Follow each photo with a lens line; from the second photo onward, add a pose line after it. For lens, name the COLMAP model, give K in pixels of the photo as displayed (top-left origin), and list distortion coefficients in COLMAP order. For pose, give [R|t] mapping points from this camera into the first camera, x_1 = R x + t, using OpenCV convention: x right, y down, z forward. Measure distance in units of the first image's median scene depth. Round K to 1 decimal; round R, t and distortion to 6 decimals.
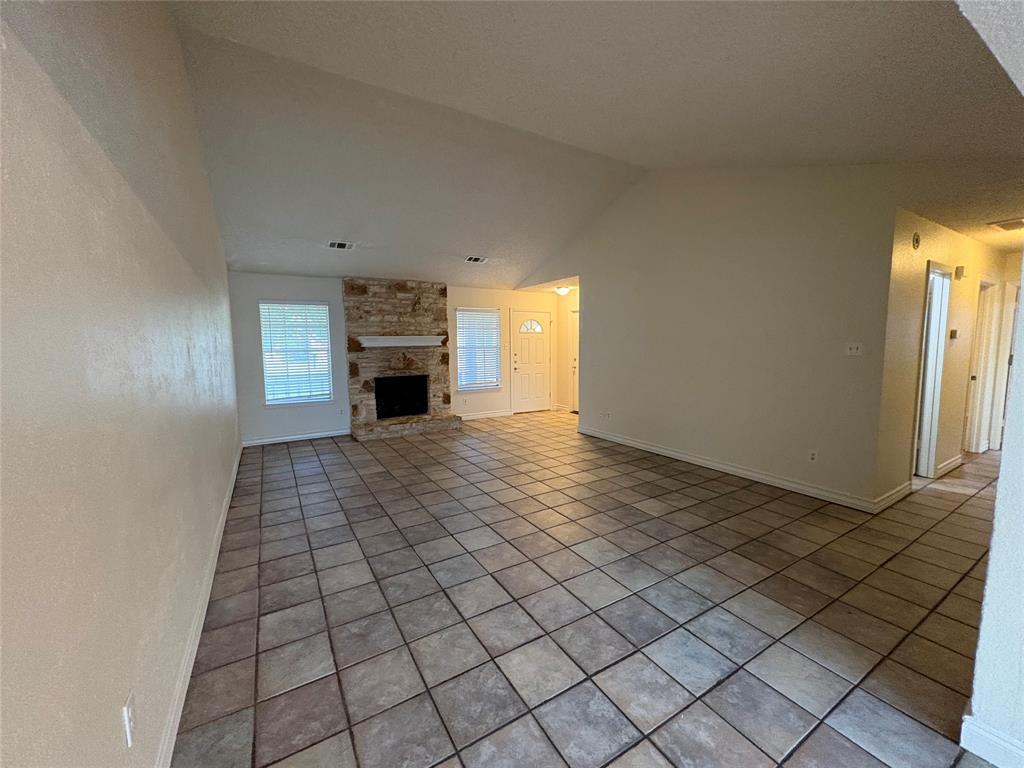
lens RADIAL K [[408.0, 0, 512.9], [0, 408.0, 382.9], [0, 0, 1]] dist [0.001278, 0.000017]
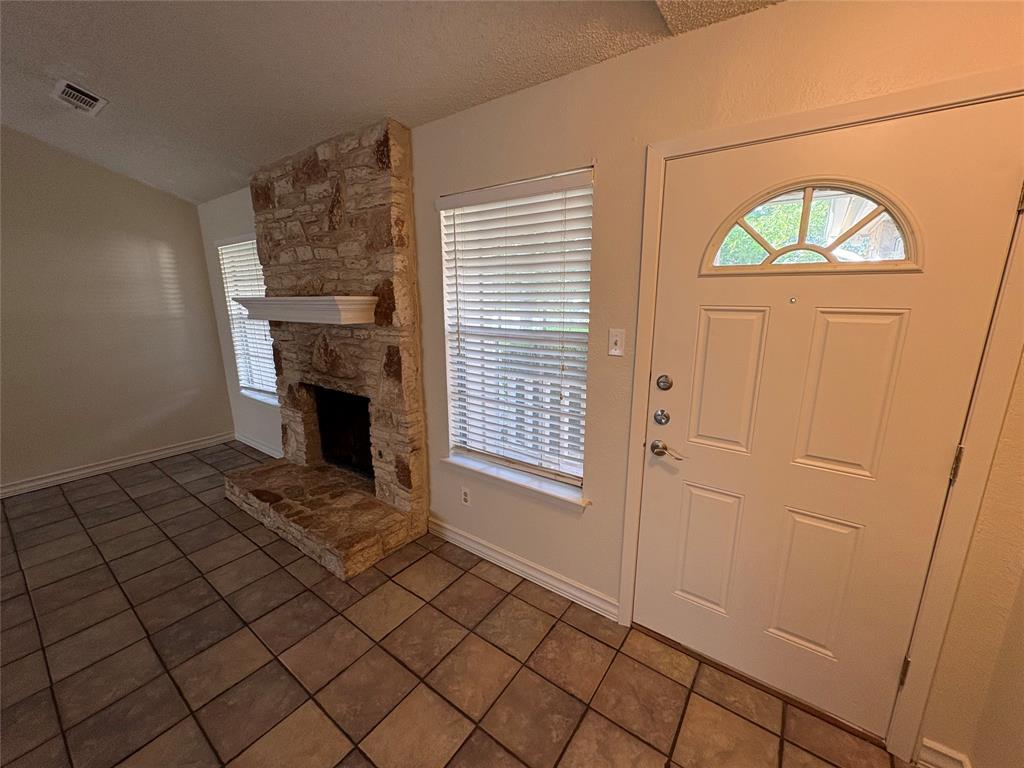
lens RADIAL K [[408.0, 0, 512.9], [0, 408.0, 382.9], [0, 0, 1]] dist [0.001278, 0.000017]
pose [[0.389458, 0.206714, -0.897548, 0.206547], [-0.086365, 0.978392, 0.187858, -0.130504], [0.916986, 0.004353, 0.398895, 1.078675]]
